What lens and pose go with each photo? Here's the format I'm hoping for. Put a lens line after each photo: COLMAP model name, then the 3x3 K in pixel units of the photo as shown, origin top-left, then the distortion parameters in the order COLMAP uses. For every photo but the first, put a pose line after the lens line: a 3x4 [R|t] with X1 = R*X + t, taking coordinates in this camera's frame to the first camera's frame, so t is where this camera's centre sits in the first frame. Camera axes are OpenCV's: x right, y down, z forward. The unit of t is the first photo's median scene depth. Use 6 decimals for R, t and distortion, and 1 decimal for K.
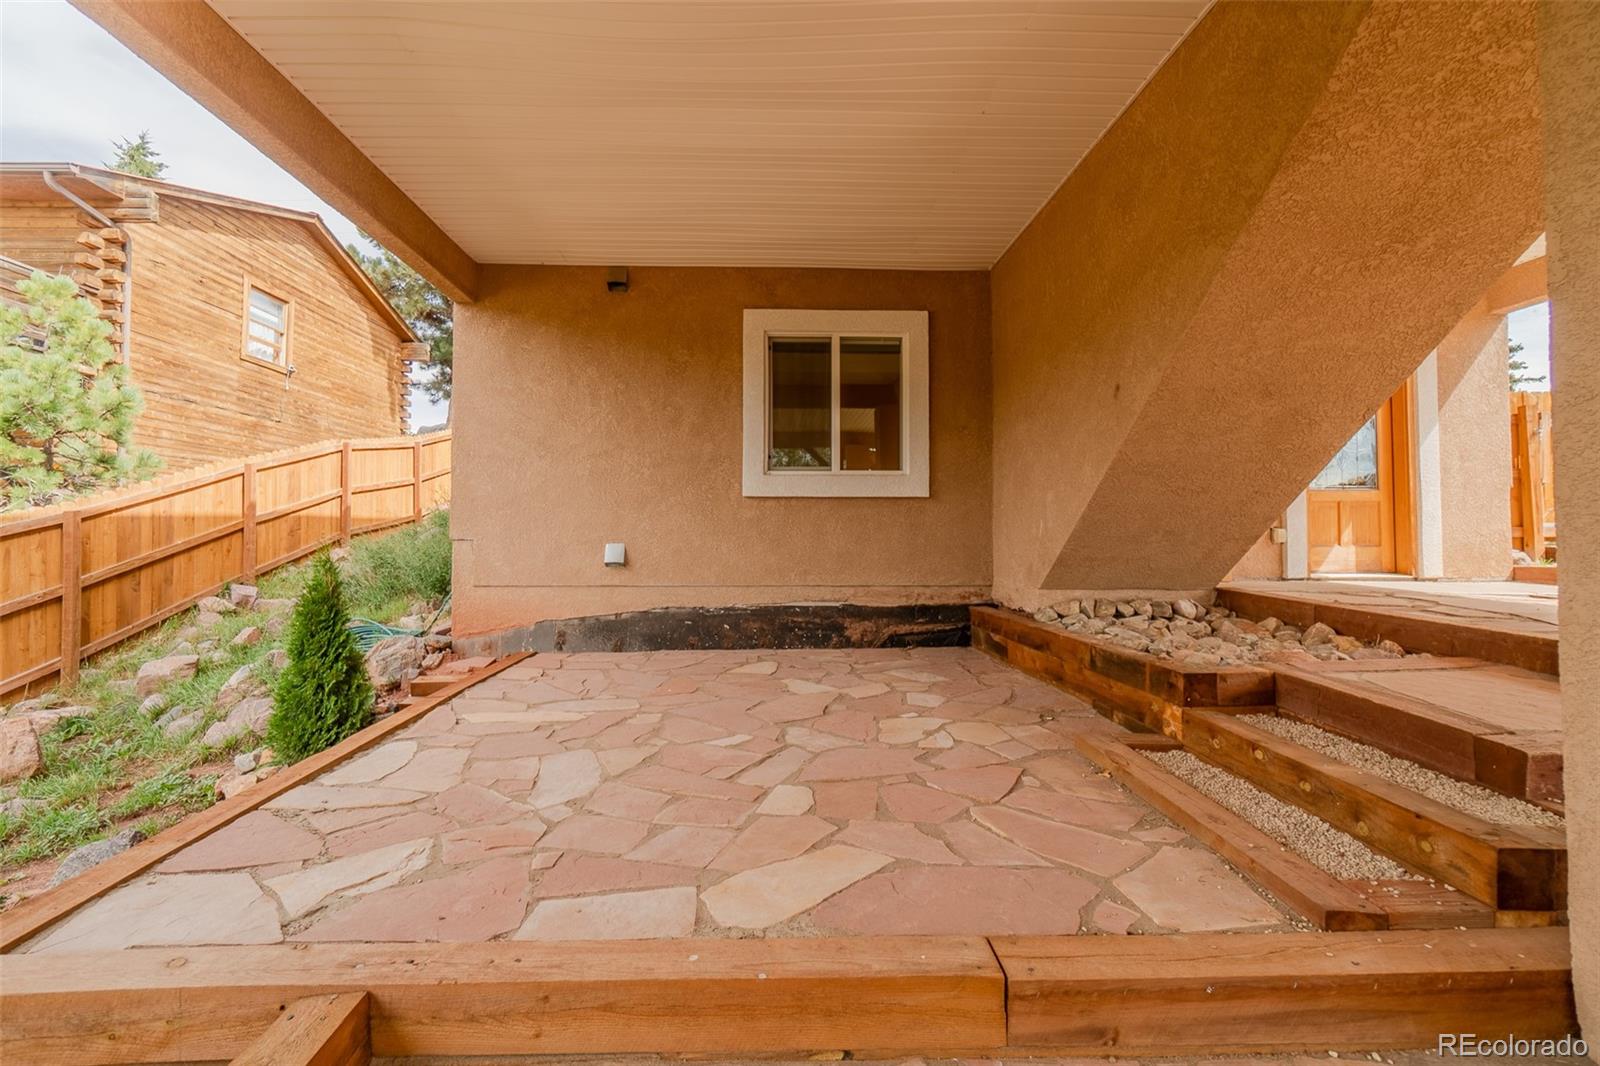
lens RADIAL K [[695.3, 0, 788.8], [0, 695.3, 533.9], [0, 0, 1]] dist [-0.013099, 0.004857]
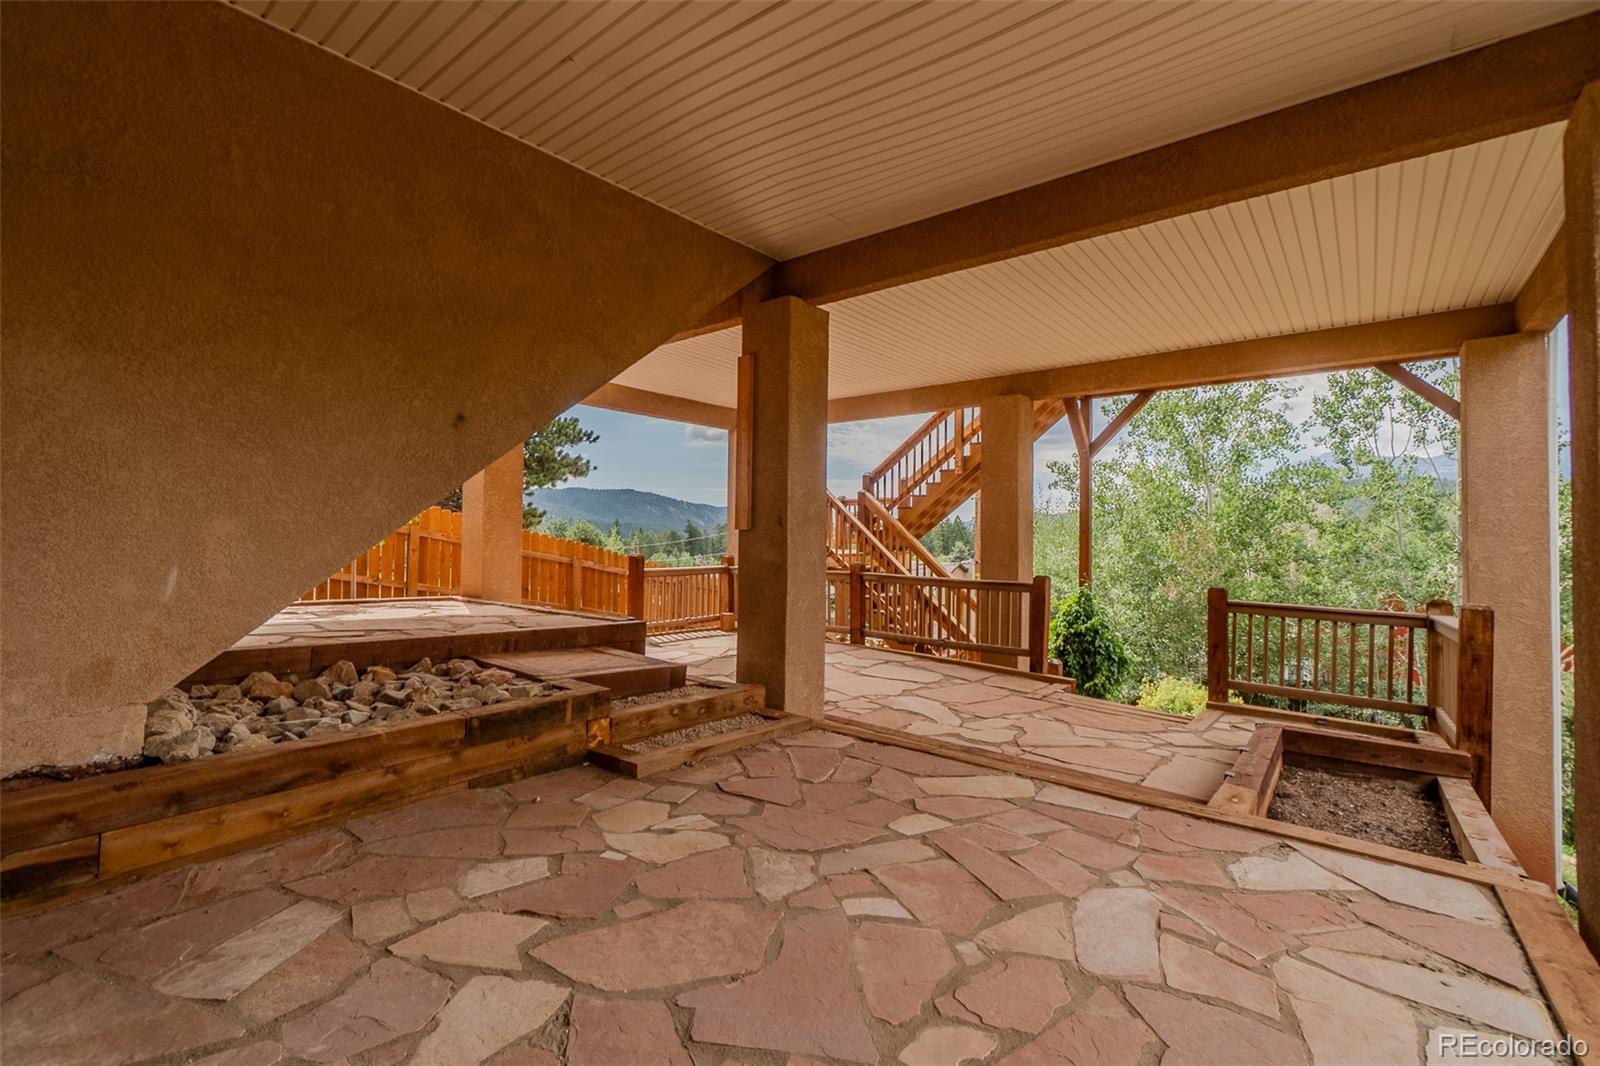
lens RADIAL K [[695.3, 0, 784.9], [0, 695.3, 528.8], [0, 0, 1]] dist [-0.013099, 0.004857]
pose [[-0.743228, -0.004659, 0.669022, -0.625366], [-0.019922, 0.999686, -0.015170, -0.097748], [-0.668742, -0.024603, -0.743087, 2.057095]]
